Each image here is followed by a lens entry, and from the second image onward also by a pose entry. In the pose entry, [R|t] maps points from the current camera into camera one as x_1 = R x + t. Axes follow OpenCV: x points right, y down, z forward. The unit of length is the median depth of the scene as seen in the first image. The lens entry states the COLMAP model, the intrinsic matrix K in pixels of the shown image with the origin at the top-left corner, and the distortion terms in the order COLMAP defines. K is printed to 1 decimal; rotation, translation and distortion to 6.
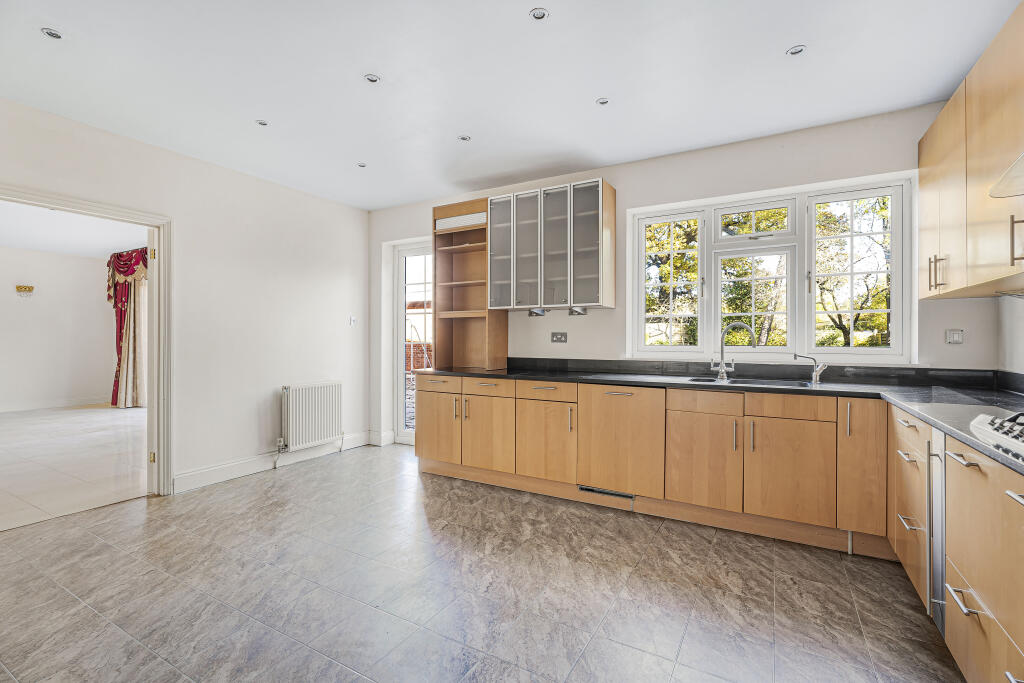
lens RADIAL K [[471.0, 0, 512.0], [0, 471.0, 341.5], [0, 0, 1]] dist [0.000856, 0.000333]
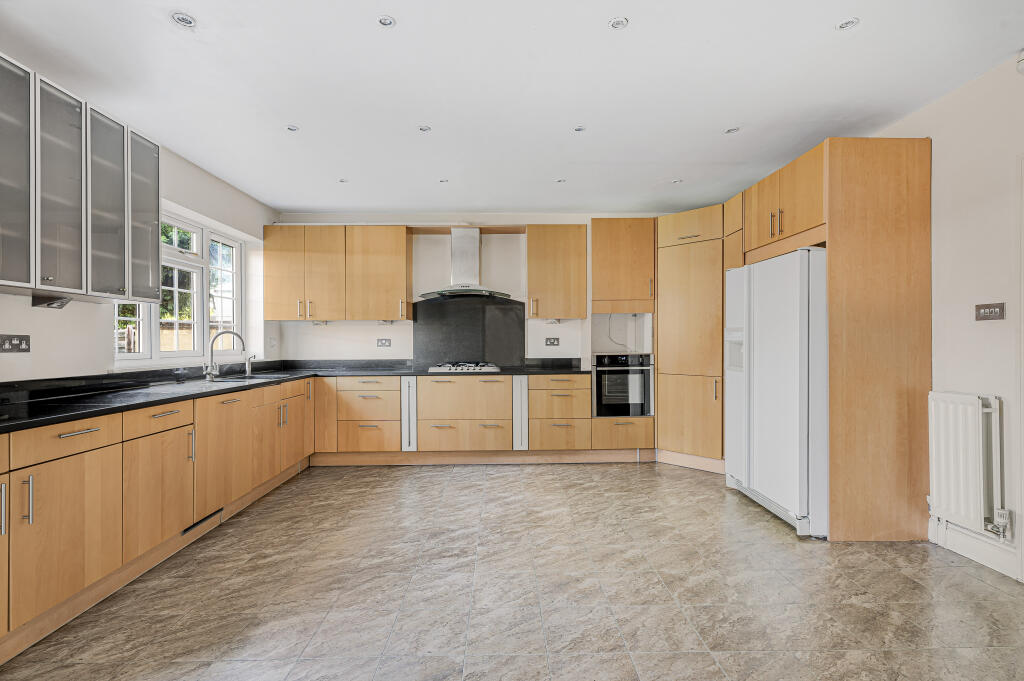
lens RADIAL K [[471.0, 0, 512.0], [0, 471.0, 340.5], [0, 0, 1]] dist [0.000856, 0.000333]
pose [[-0.527986, 0.001871, 0.849251, -0.962576], [0.008706, 0.999957, 0.003210, -0.012292], [-0.849209, 0.009088, -0.527979, 1.096431]]
